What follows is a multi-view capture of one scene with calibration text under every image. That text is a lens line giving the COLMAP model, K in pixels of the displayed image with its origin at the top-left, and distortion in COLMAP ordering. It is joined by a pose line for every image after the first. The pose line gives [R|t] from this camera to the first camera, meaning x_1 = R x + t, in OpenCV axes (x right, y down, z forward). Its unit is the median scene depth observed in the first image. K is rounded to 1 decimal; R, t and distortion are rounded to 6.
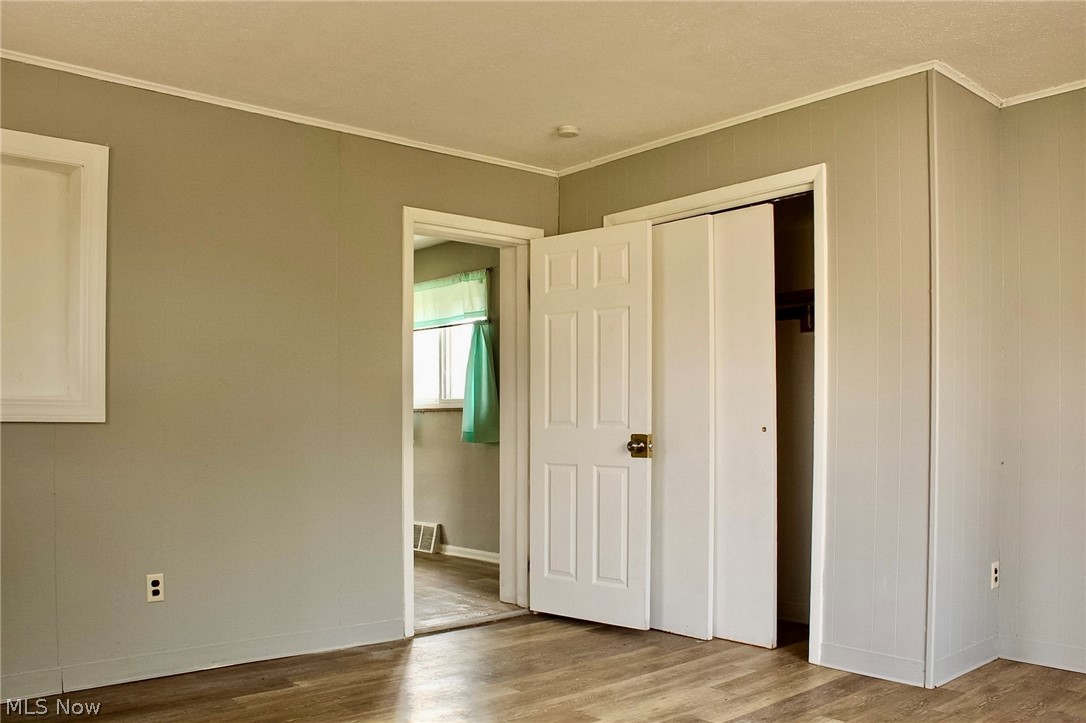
lens RADIAL K [[924.6, 0, 544.5], [0, 924.6, 368.1], [0, 0, 1]] dist [-0.095284, 0.016311]
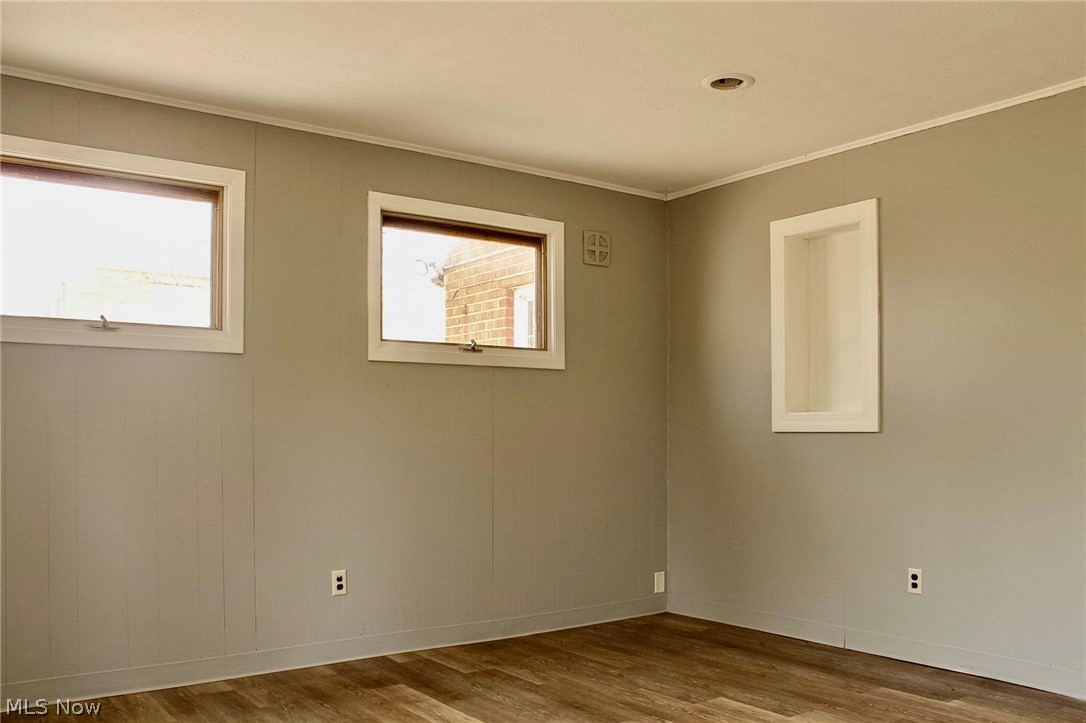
lens RADIAL K [[924.6, 0, 544.3], [0, 924.6, 358.8], [0, 0, 1]] dist [-0.095284, 0.016311]
pose [[-0.102665, -0.078429, -0.991619, 0.745445], [0.055902, 0.994856, -0.084473, 0.041445], [0.993144, -0.064106, -0.097753, 0.686253]]
